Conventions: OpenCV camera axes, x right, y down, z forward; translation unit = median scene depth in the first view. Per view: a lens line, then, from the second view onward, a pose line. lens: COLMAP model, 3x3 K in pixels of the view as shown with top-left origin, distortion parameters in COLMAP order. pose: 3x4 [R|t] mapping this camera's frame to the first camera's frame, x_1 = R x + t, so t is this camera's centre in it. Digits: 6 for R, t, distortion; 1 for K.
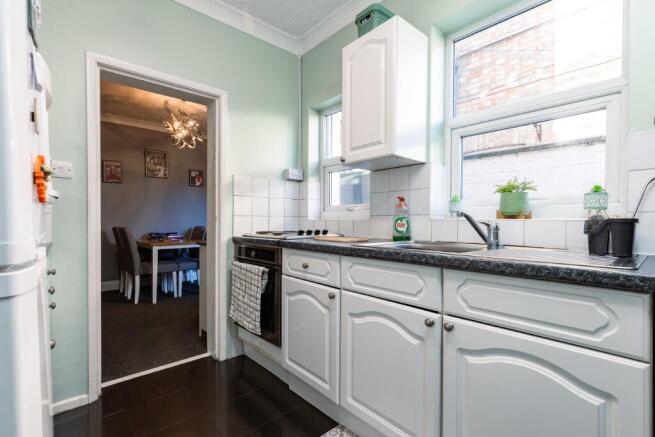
lens RADIAL K [[294.0, 0, 325.8], [0, 294.0, 219.3], [0, 0, 1]] dist [0.011799, -0.001998]
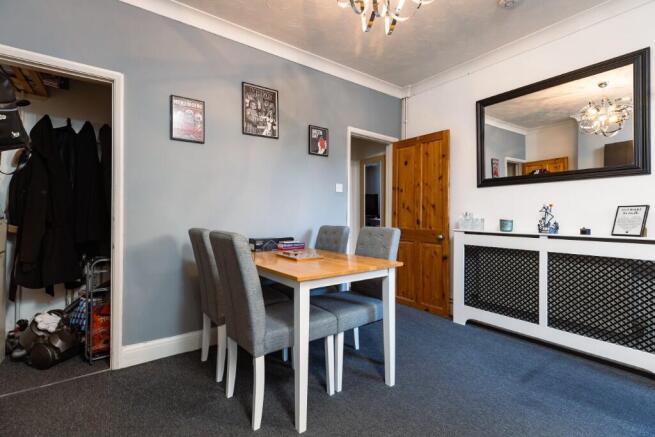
lens RADIAL K [[294.0, 0, 327.0], [0, 294.0, 214.6], [0, 0, 1]] dist [0.011799, -0.001998]
pose [[0.992240, 0.001688, -0.124325, -0.390795], [-0.002237, 0.999988, -0.004277, 0.004859], [0.124317, 0.004522, 0.992232, 0.485529]]
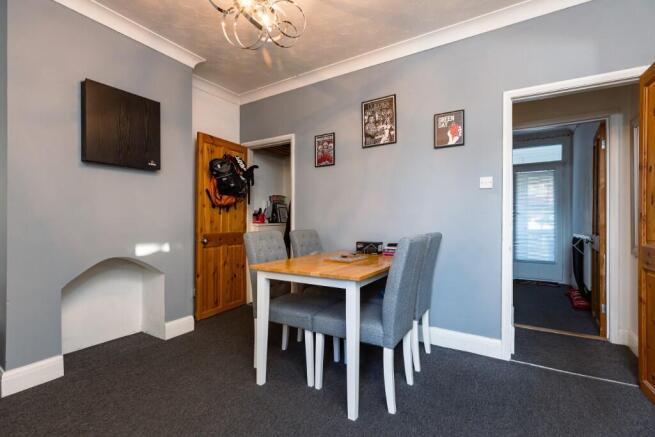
lens RADIAL K [[294.0, 0, 329.5], [0, 294.0, 221.9], [0, 0, 1]] dist [0.011799, -0.001998]
pose [[0.277437, 0.000331, -0.960744, -0.050218], [0.002128, 0.999997, 0.000959, 0.006167], [0.960741, -0.002311, 0.277435, 0.761809]]
